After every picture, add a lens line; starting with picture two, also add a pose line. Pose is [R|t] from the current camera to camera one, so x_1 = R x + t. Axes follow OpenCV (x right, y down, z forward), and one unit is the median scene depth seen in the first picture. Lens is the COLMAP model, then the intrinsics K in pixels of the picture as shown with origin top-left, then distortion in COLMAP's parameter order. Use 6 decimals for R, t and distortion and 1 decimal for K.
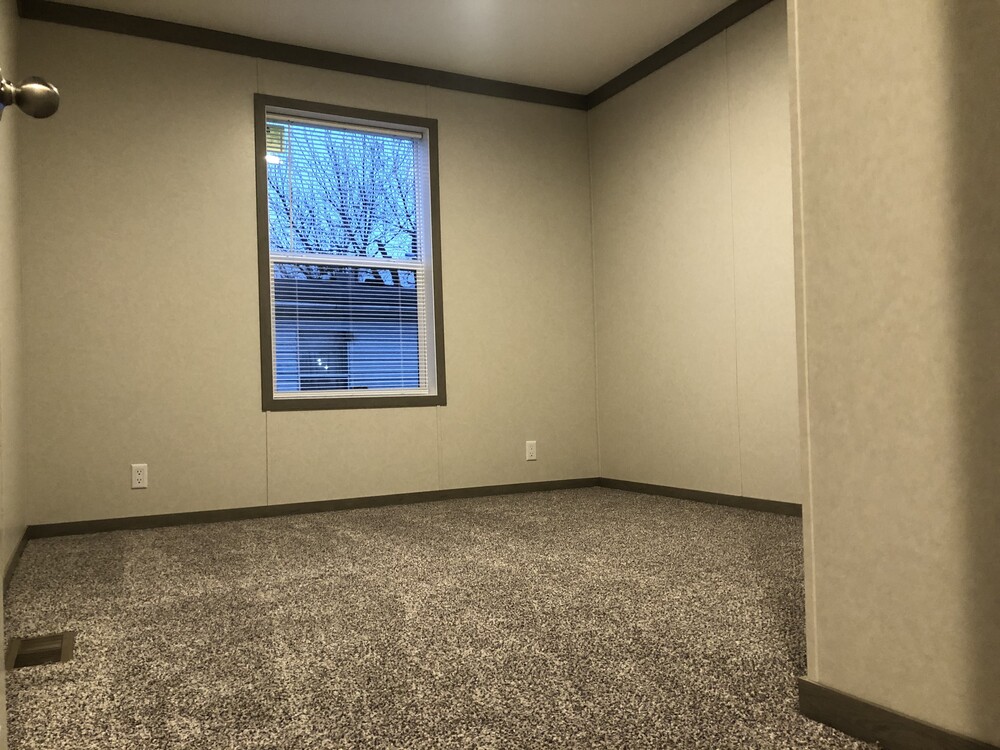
lens RADIAL K [[816.7, 0, 502.6], [0, 816.7, 384.9], [0, 0, 1]] dist [0.004066, -0.016897]
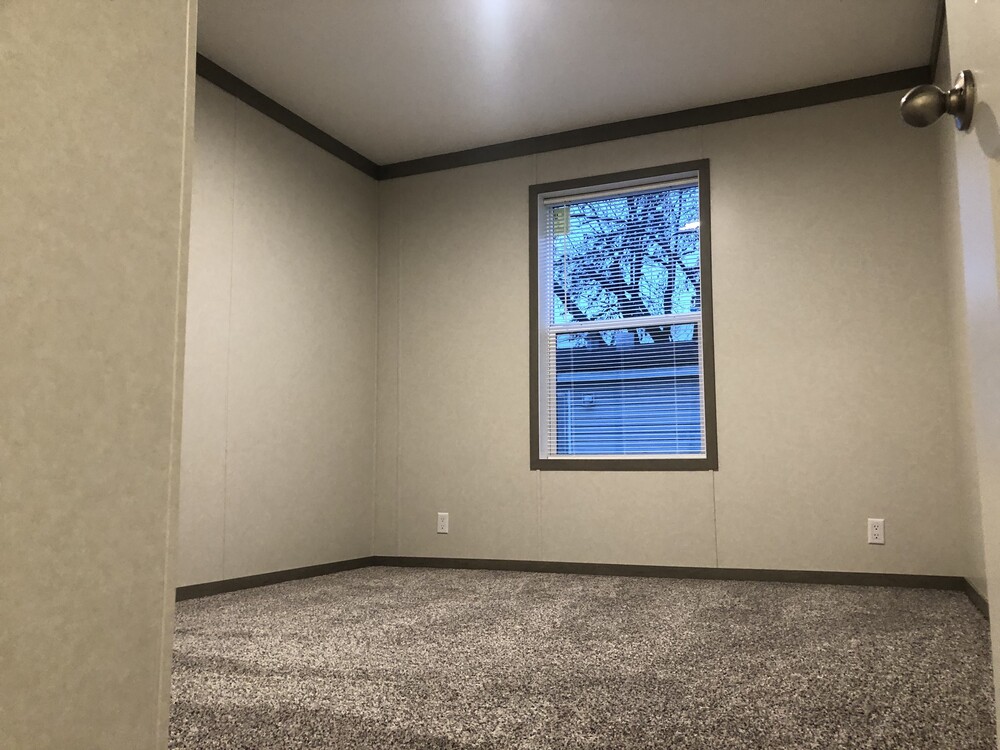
lens RADIAL K [[816.7, 0, 502.9], [0, 816.7, 365.4], [0, 0, 1]] dist [0.004066, -0.016897]
pose [[0.625585, -0.073551, -0.776681, 0.518901], [0.005557, 0.995941, -0.089839, -0.010506], [0.780136, 0.051886, 0.623455, 0.278650]]
